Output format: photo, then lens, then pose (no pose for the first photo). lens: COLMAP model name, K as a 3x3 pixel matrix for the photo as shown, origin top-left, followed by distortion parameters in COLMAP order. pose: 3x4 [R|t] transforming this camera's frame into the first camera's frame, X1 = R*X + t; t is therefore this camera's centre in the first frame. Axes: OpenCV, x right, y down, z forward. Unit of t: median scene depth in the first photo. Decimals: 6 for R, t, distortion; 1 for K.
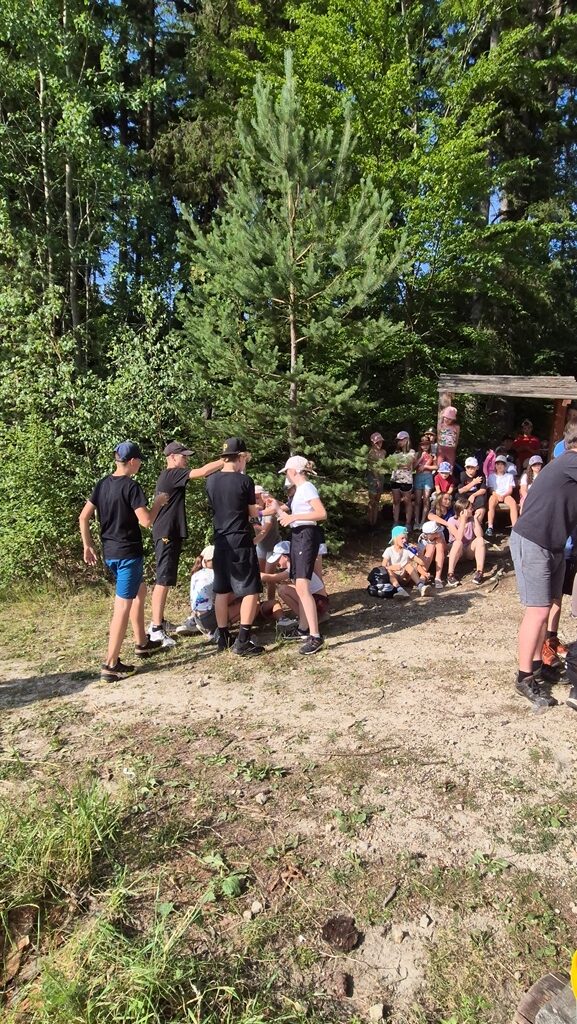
lens RADIAL K [[594.8, 0, 294.2], [0, 594.8, 516.8], [0, 0, 1]] dist [0.000974, 0.000261]
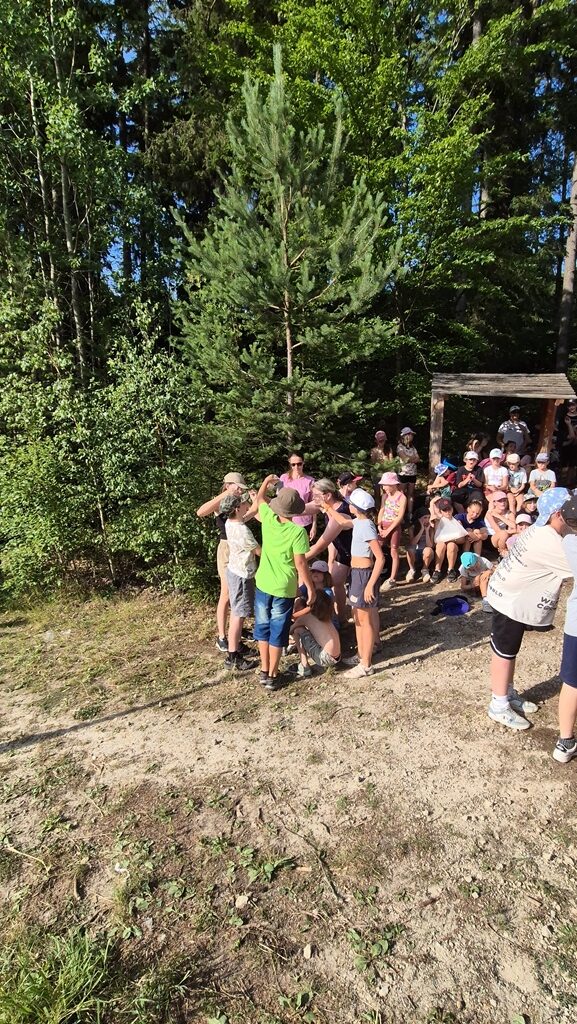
lens RADIAL K [[528.8, 0, 295.0], [0, 528.8, 516.3], [0, 0, 1]] dist [0.003903, 0.000471]
pose [[0.999700, -0.024474, 0.001067, -0.000004], [0.024364, 0.997850, 0.060840, -0.065361], [-0.002554, -0.060796, 0.998147, 0.086026]]
